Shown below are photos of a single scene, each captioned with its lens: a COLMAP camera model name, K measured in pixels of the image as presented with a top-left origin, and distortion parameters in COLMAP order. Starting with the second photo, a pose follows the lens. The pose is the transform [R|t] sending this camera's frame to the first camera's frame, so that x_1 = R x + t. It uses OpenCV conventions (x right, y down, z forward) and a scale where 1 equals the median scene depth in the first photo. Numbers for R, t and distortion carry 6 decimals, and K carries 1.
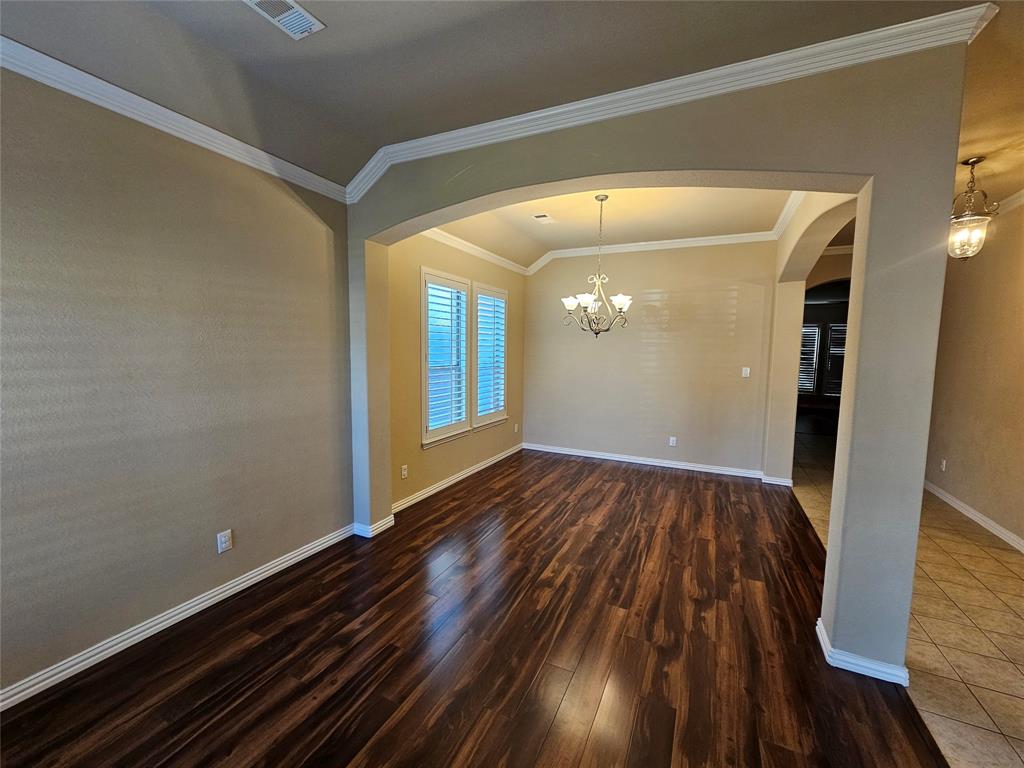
lens RADIAL K [[419.3, 0, 514.0], [0, 419.3, 384.4], [0, 0, 1]] dist [0.004302, 0.000158]
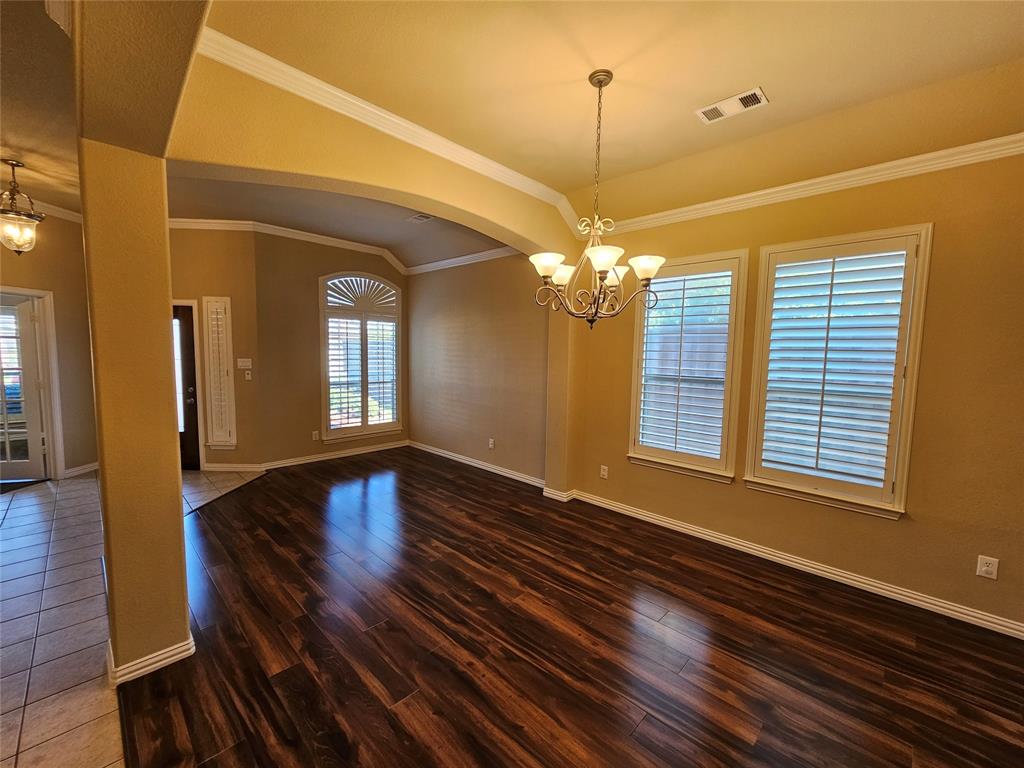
lens RADIAL K [[419.3, 0, 515.5], [0, 419.3, 386.9], [0, 0, 1]] dist [0.004302, 0.000158]
pose [[-0.314845, 0.061264, -0.947164, 0.830006], [-0.105431, 0.989482, 0.099047, -0.084674], [0.943269, 0.131045, -0.305075, 1.160385]]
